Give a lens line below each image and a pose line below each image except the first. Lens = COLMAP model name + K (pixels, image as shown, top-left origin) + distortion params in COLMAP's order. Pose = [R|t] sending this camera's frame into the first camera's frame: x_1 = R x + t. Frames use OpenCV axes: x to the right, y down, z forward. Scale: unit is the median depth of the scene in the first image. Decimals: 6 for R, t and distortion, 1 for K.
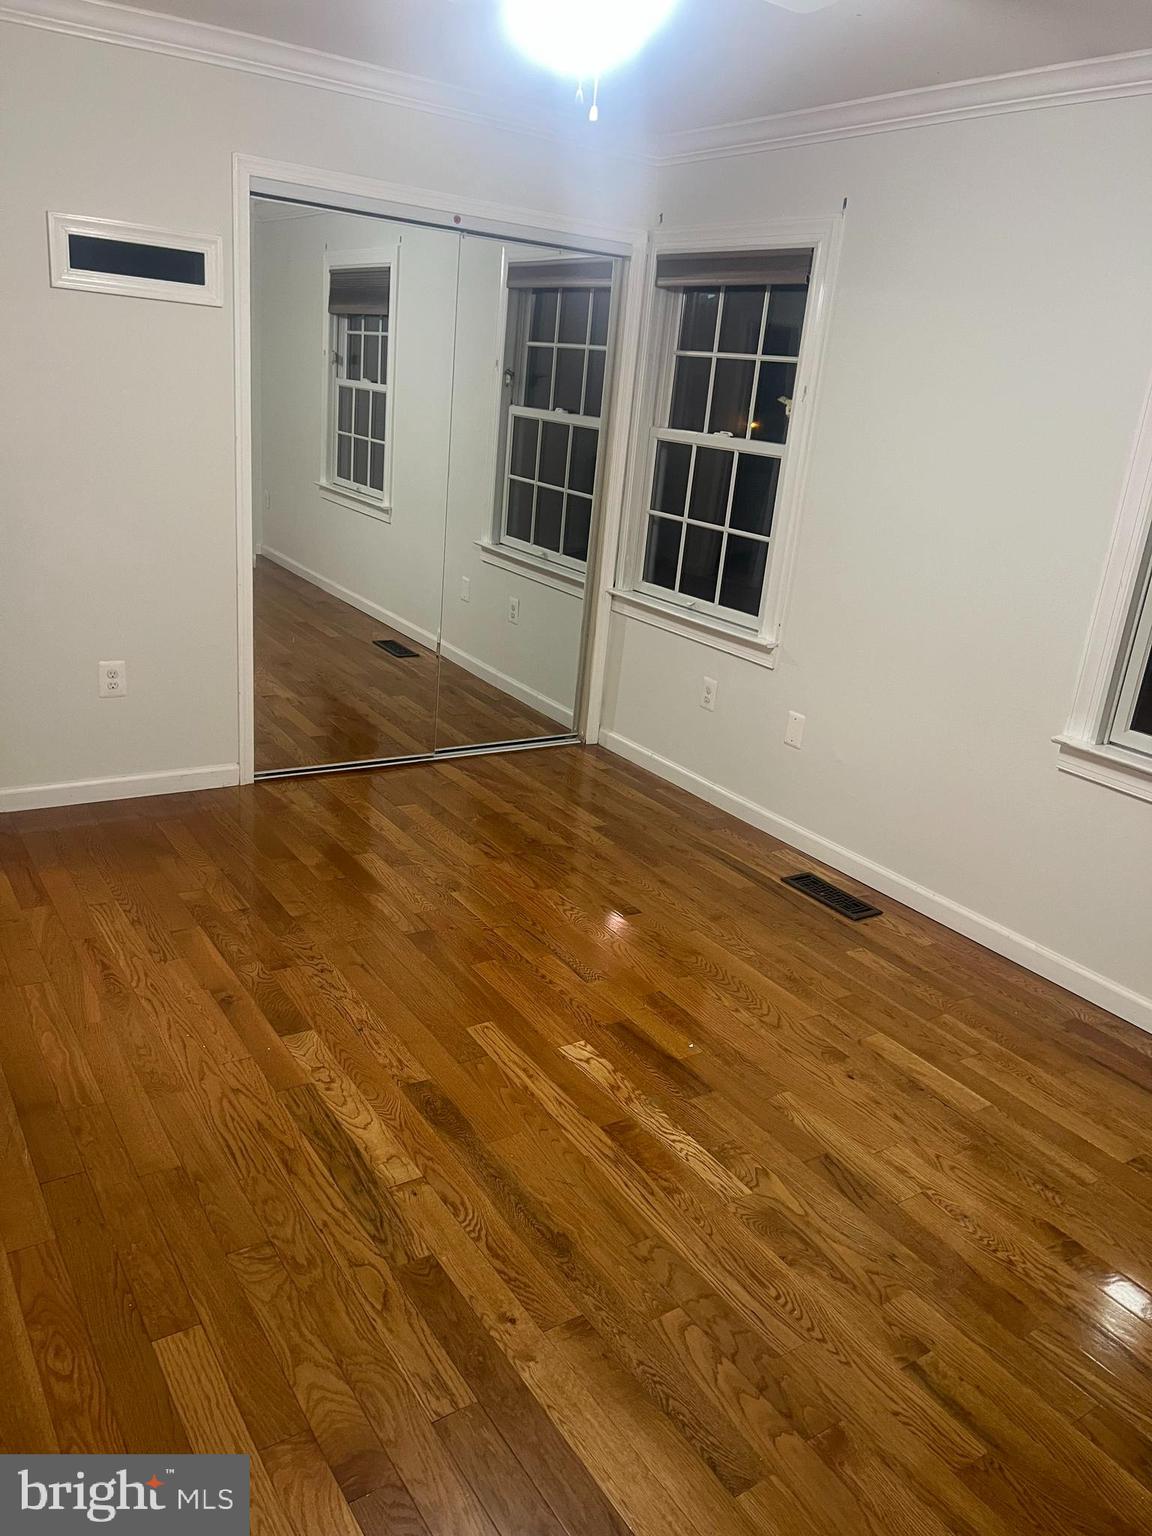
lens RADIAL K [[1146.7, 0, 576.0], [0, 1146.7, 768.0], [0, 0, 1]] dist [0.055602, -0.067701]
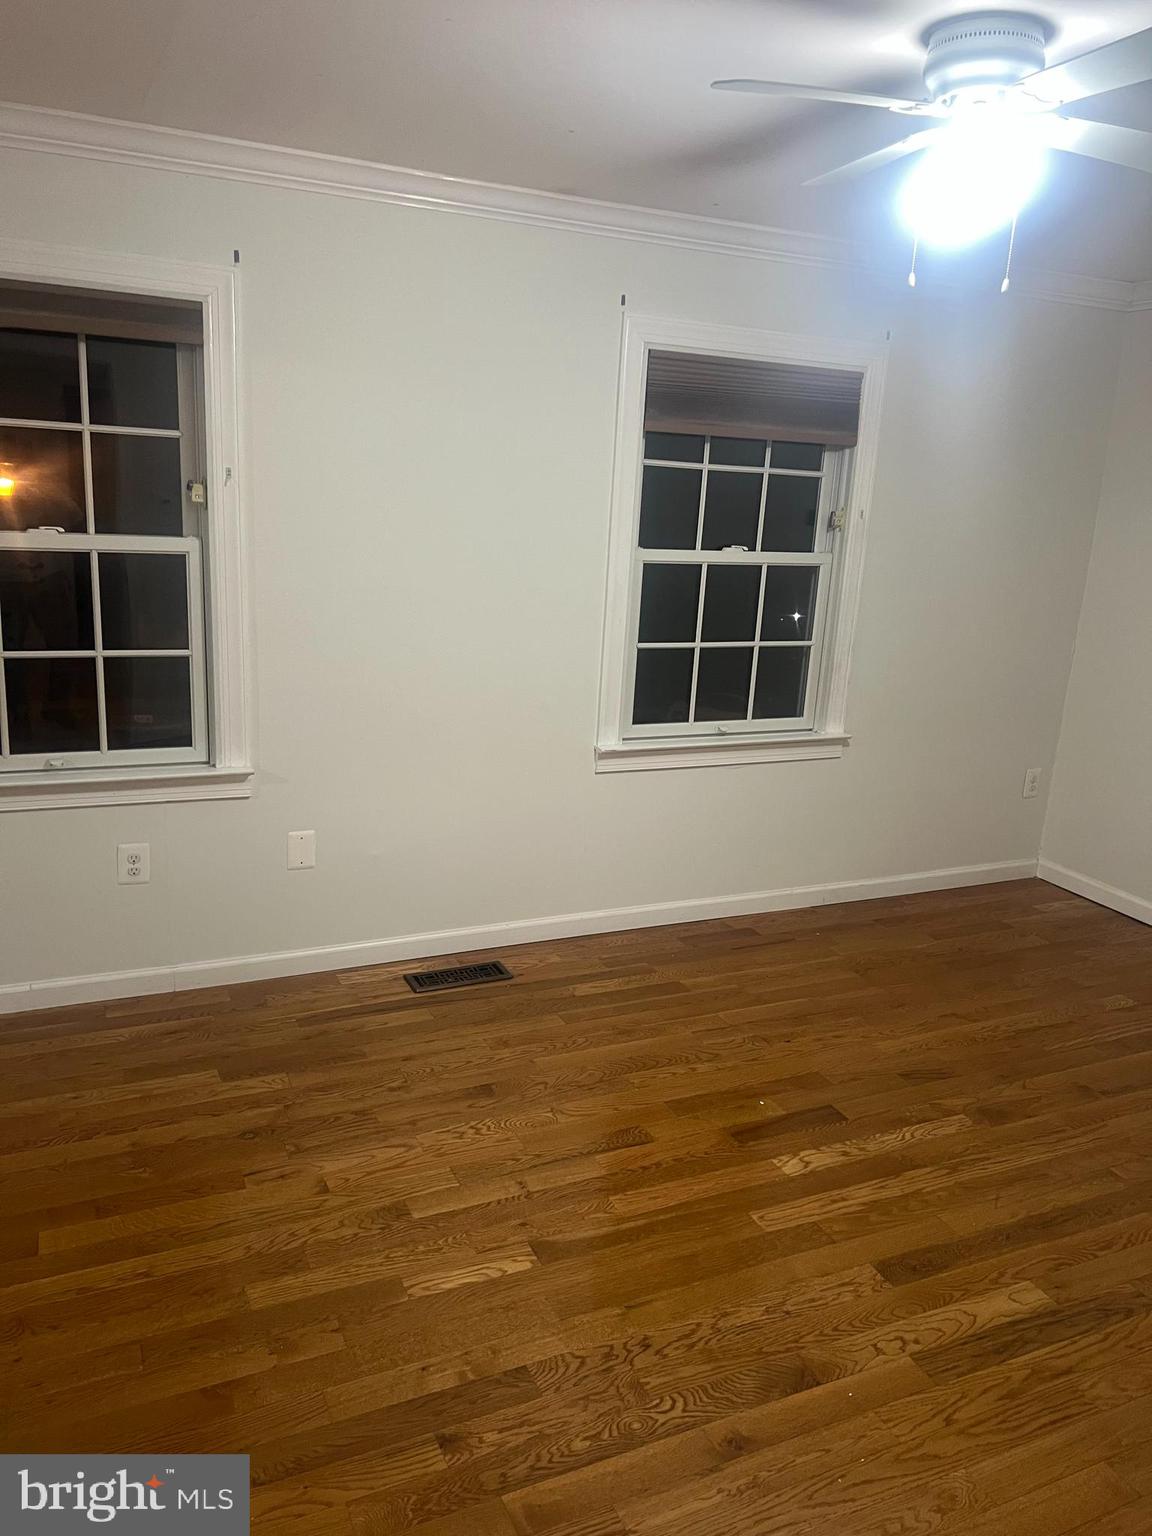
lens RADIAL K [[1146.7, 0, 576.0], [0, 1146.7, 768.0], [0, 0, 1]] dist [0.055602, -0.067701]
pose [[0.153407, -0.320668, 0.934686, -0.740255], [0.277451, 0.921811, 0.270713, -0.345606], [-0.948413, 0.217801, 0.230382, 0.742231]]
